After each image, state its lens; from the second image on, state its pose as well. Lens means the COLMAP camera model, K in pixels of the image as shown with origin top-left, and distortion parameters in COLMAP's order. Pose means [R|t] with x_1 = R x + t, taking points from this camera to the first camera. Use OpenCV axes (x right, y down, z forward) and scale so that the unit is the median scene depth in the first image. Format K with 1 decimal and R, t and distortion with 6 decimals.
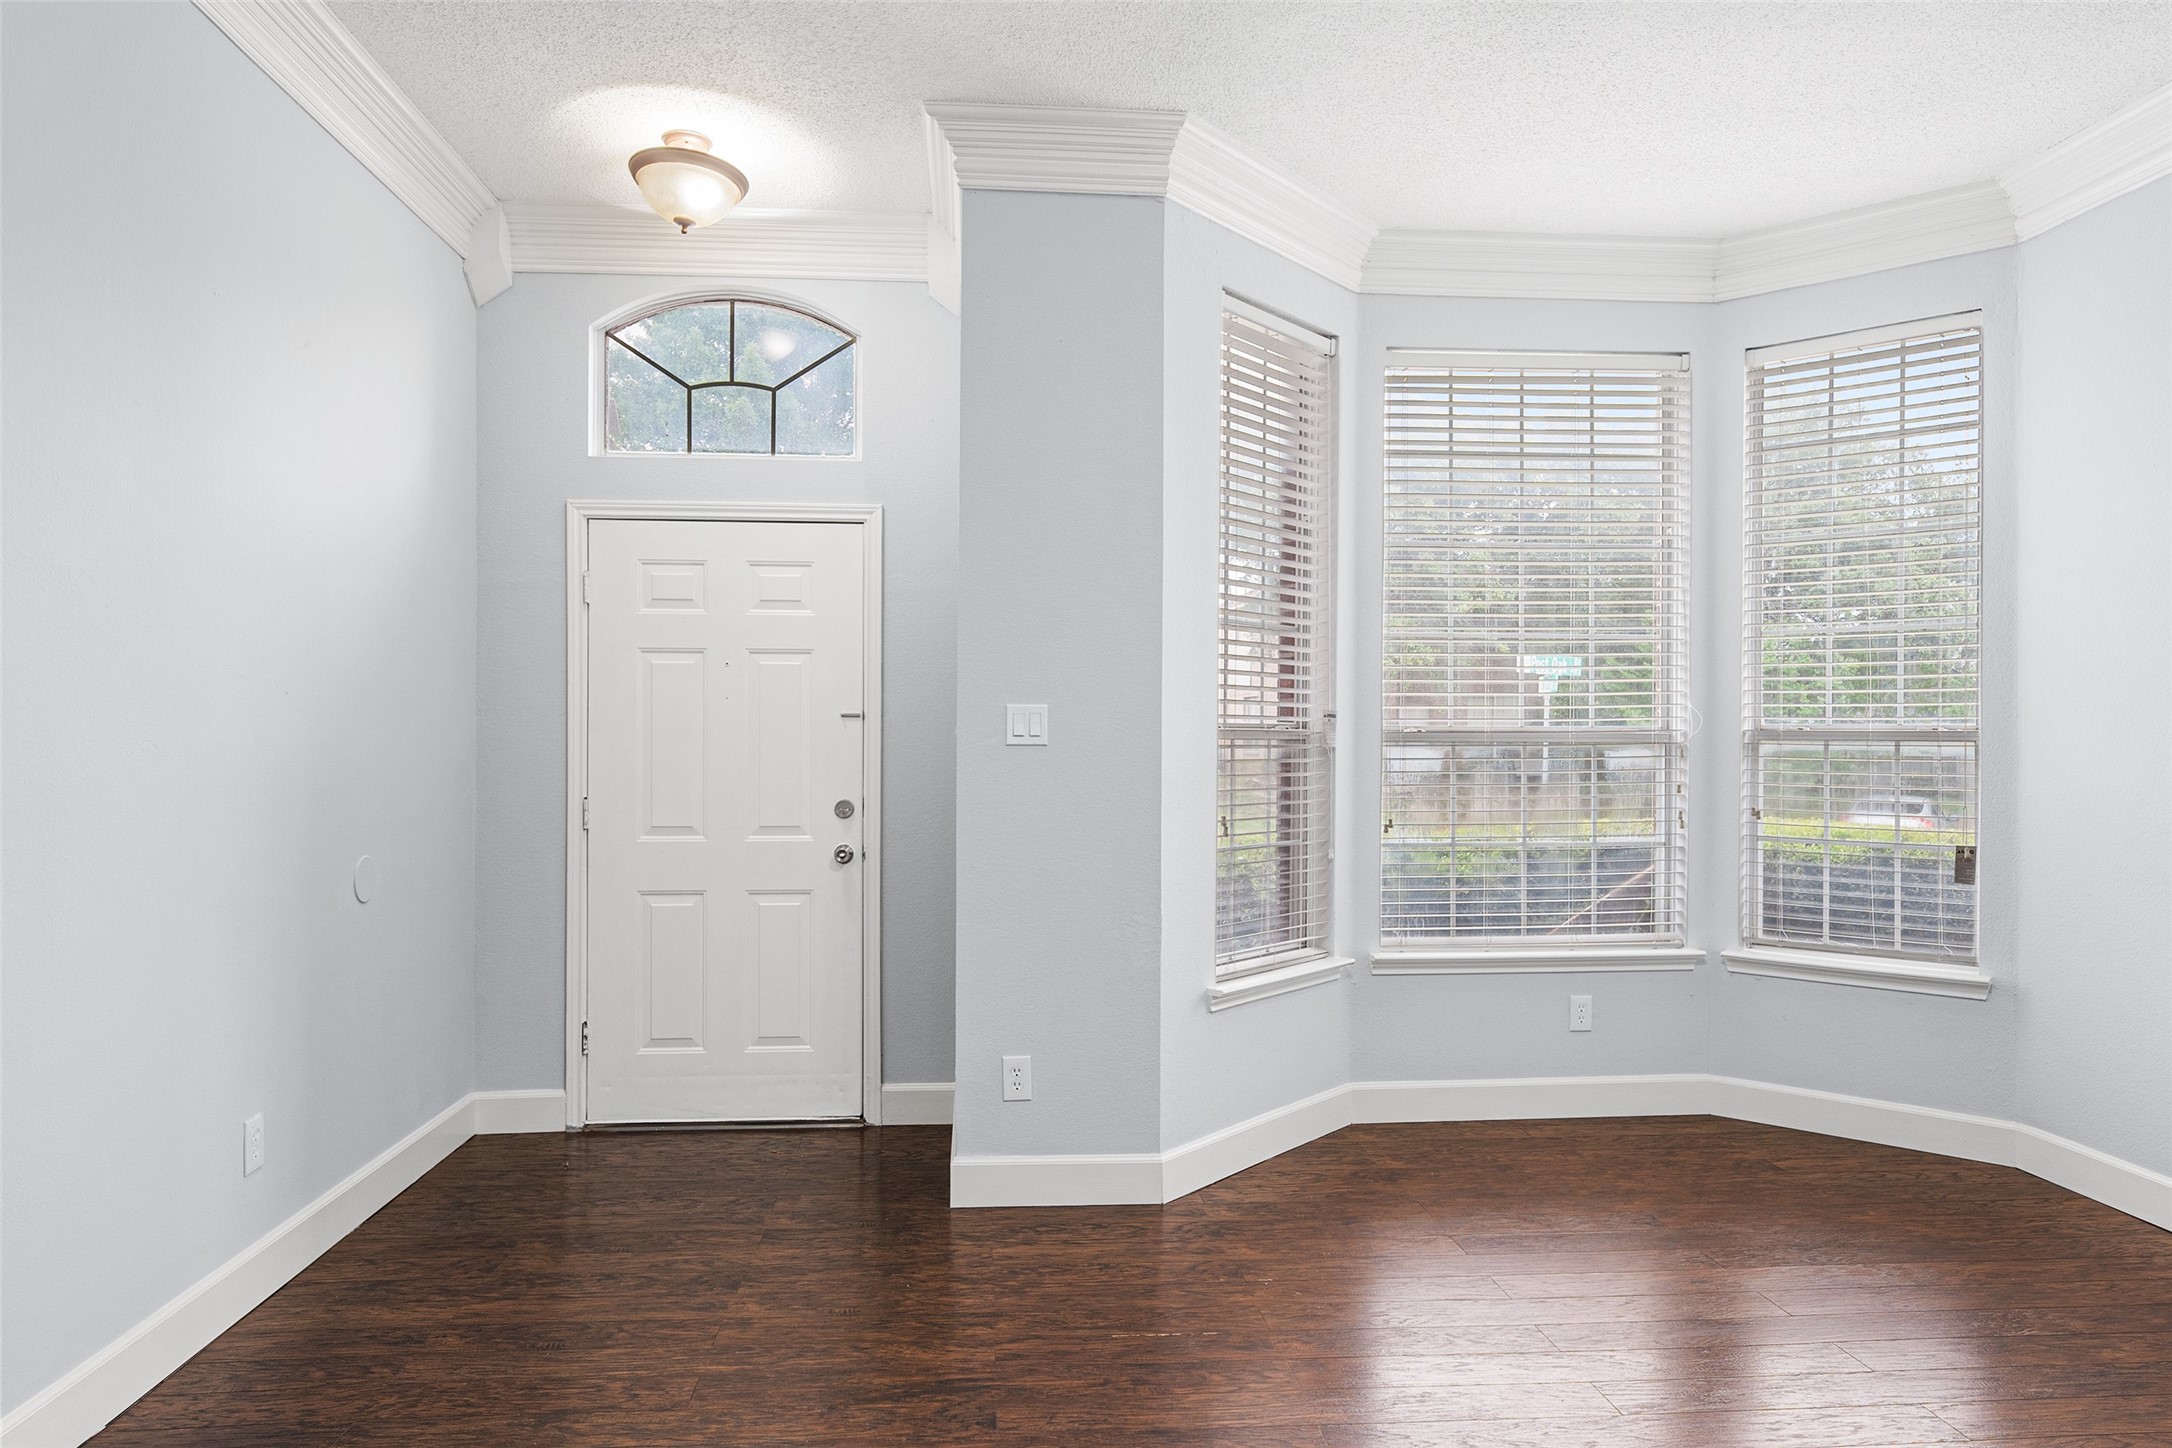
lens RADIAL K [[1341.4, 0, 1080.3], [0, 1341.4, 735.2], [0, 0, 1]] dist [-0.000826, 0.000469]
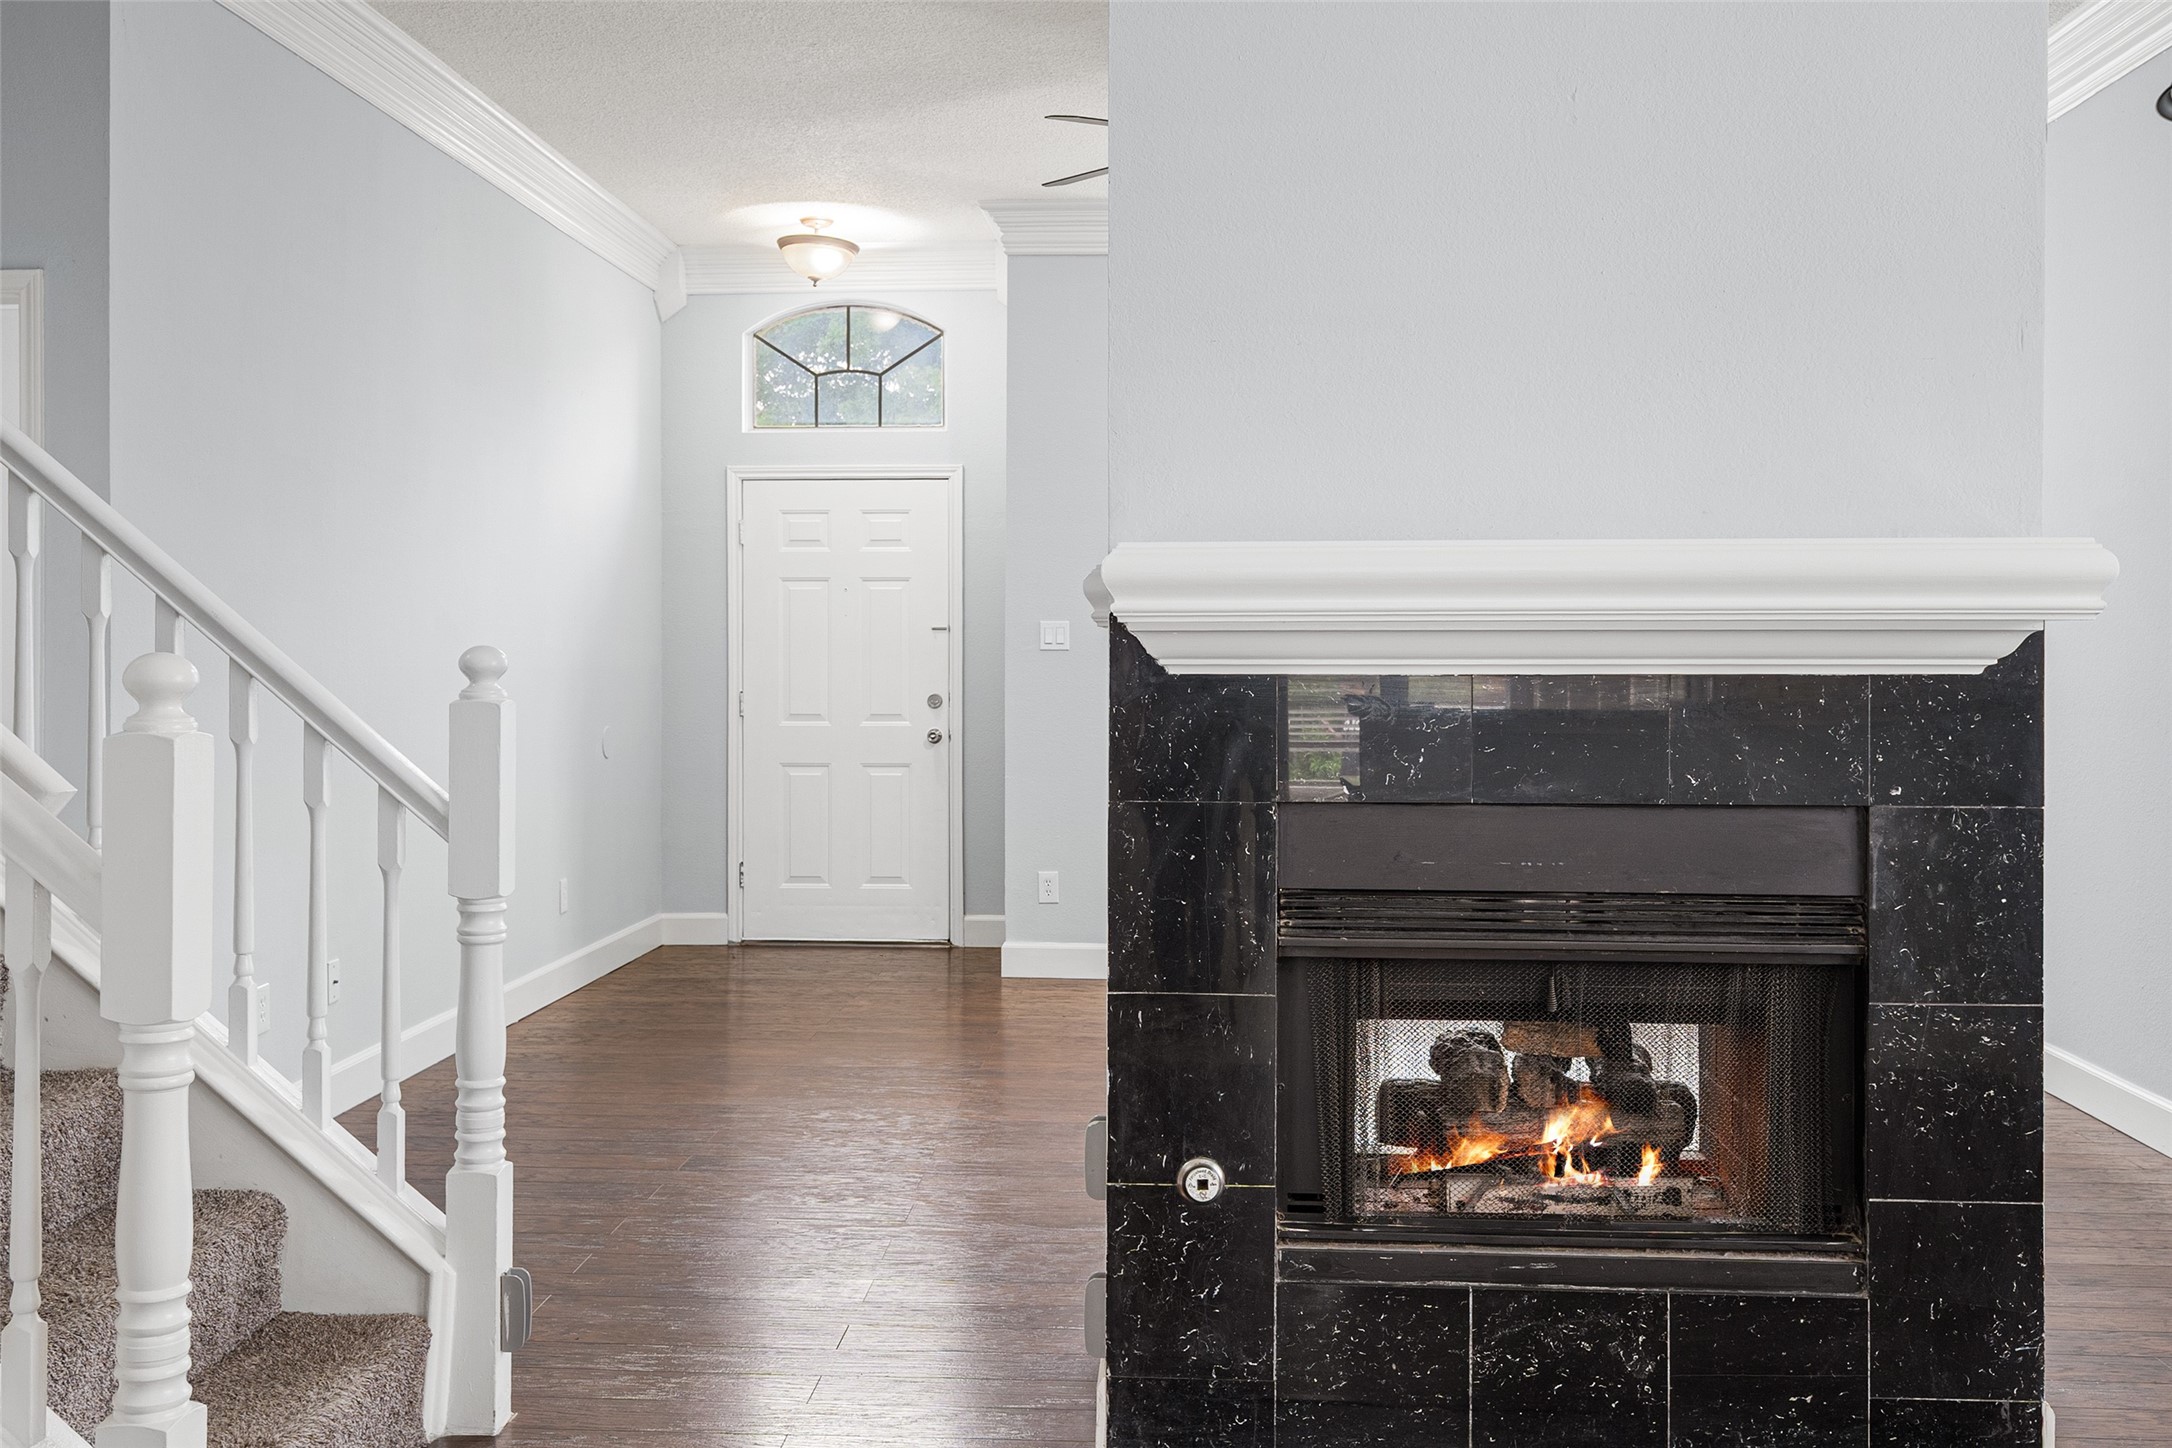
lens RADIAL K [[2061.1, 0, 1083.9], [0, 2061.1, 641.9], [0, 0, 1]] dist [0.008163, 0.002577]
pose [[0.990216, -0.004146, -0.139480, 0.242651], [0.003916, 0.999990, -0.001925, 0.002520], [0.139486, 0.001360, 0.990223, -0.941963]]
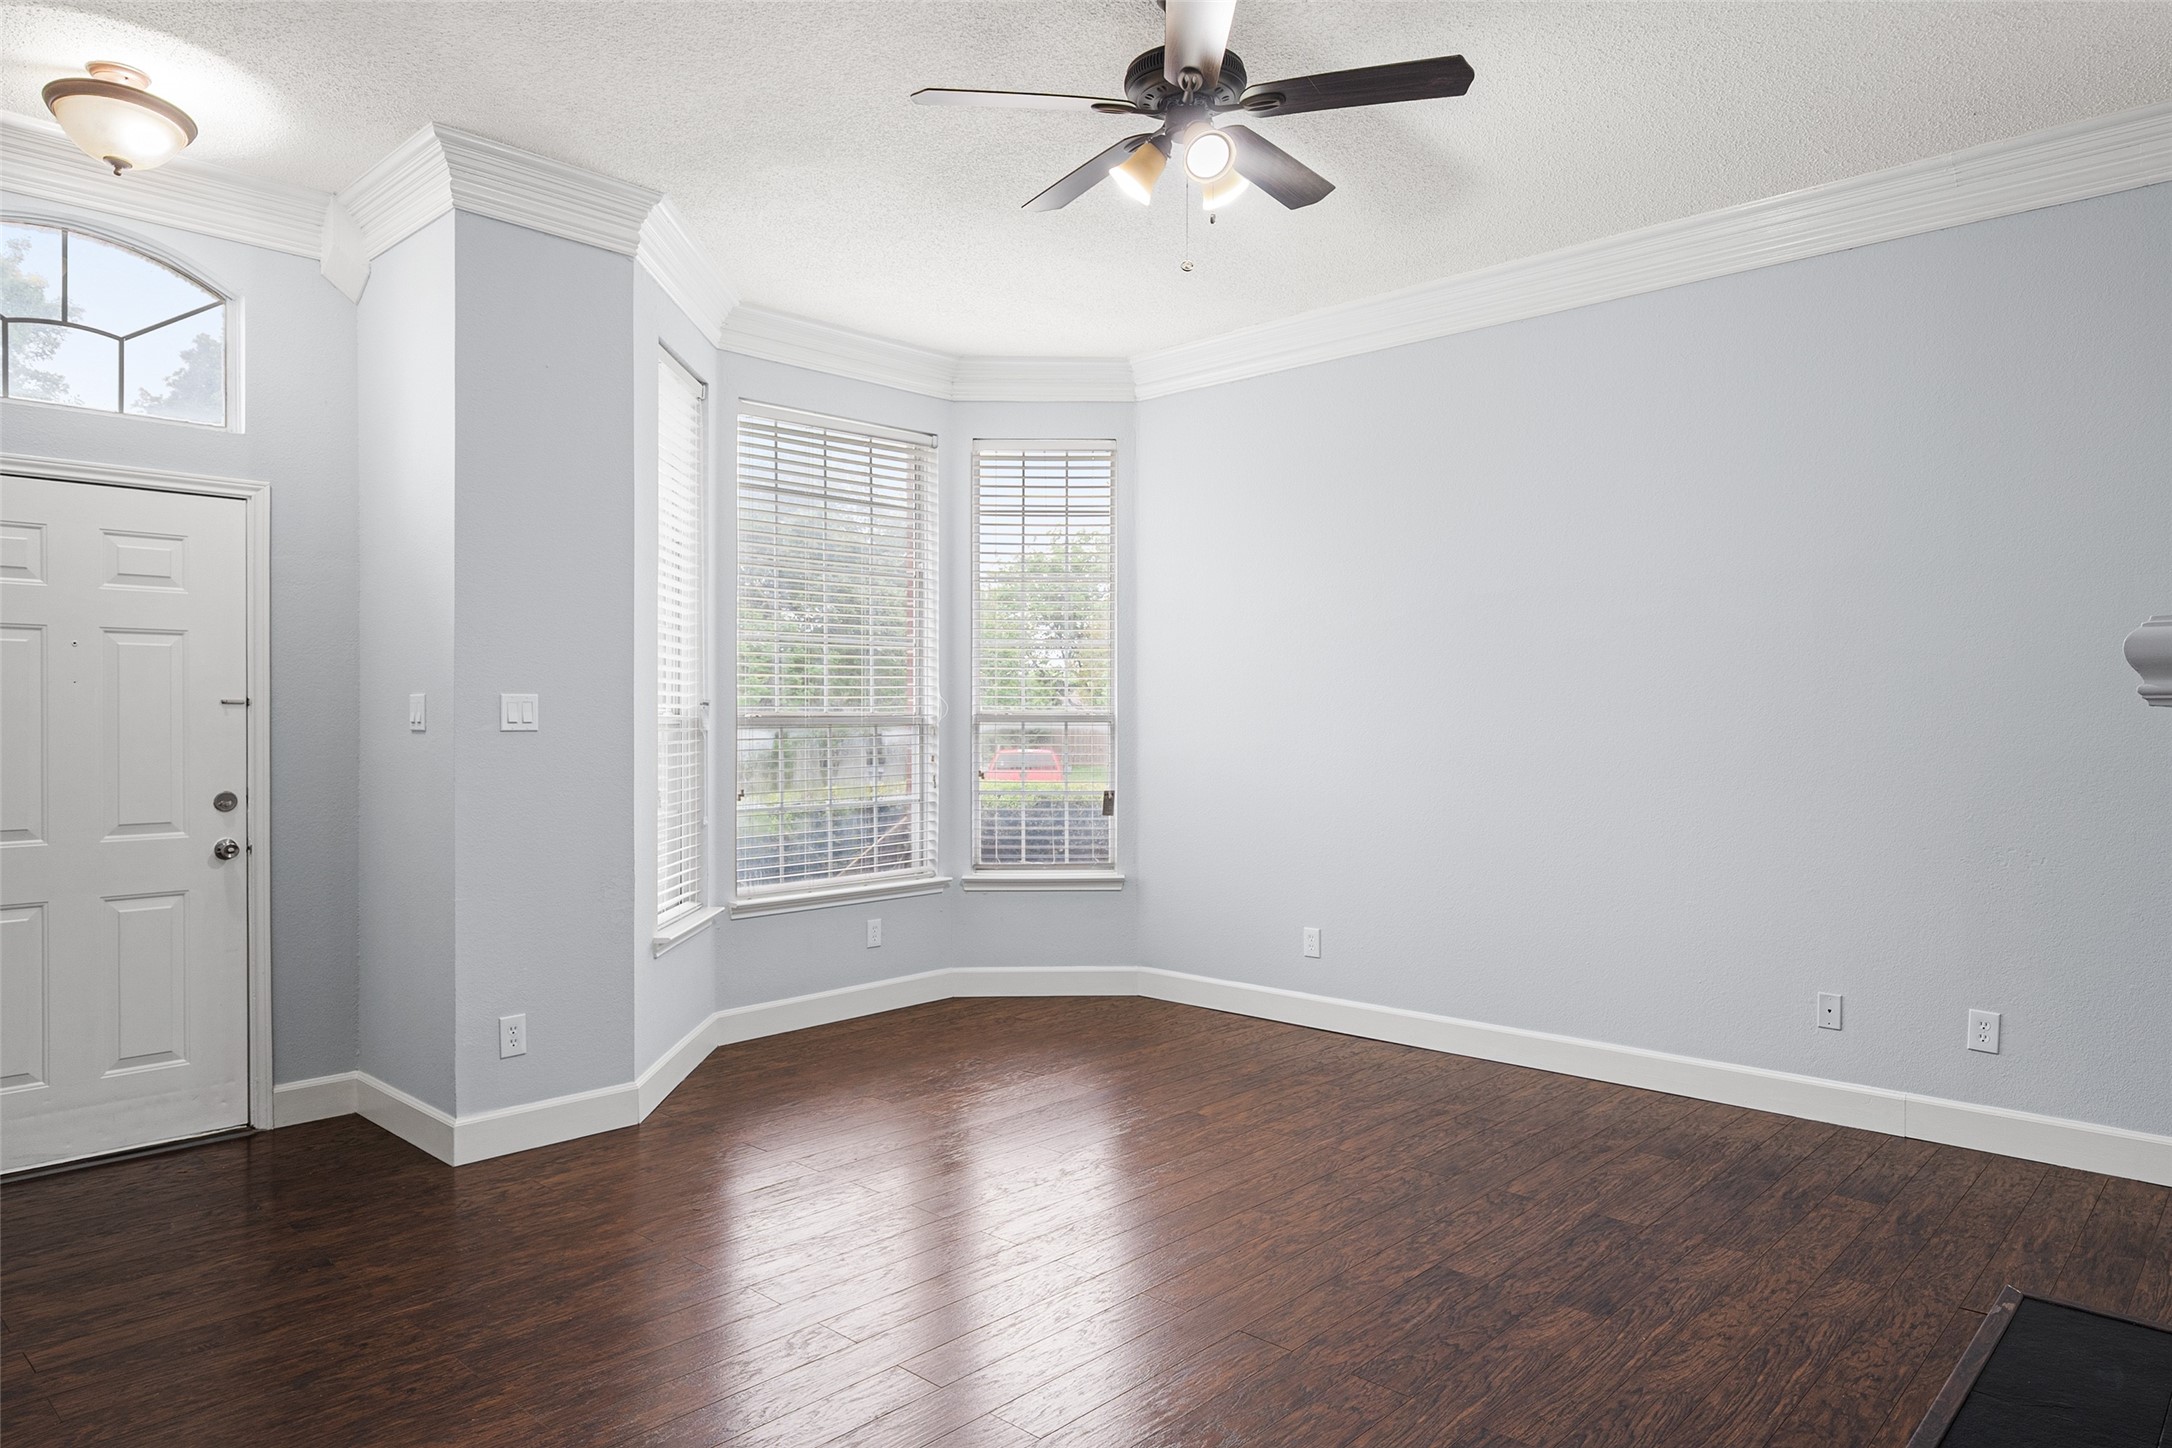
lens RADIAL K [[1332.5, 0, 1086.4], [0, 1332.5, 718.7], [0, 0, 1]] dist [0.001501, 0.000728]
pose [[0.740529, -0.004848, 0.672007, -0.357977], [0.004152, 0.999988, 0.002639, -0.002909], [-0.672012, 0.000836, 0.740540, -0.098929]]
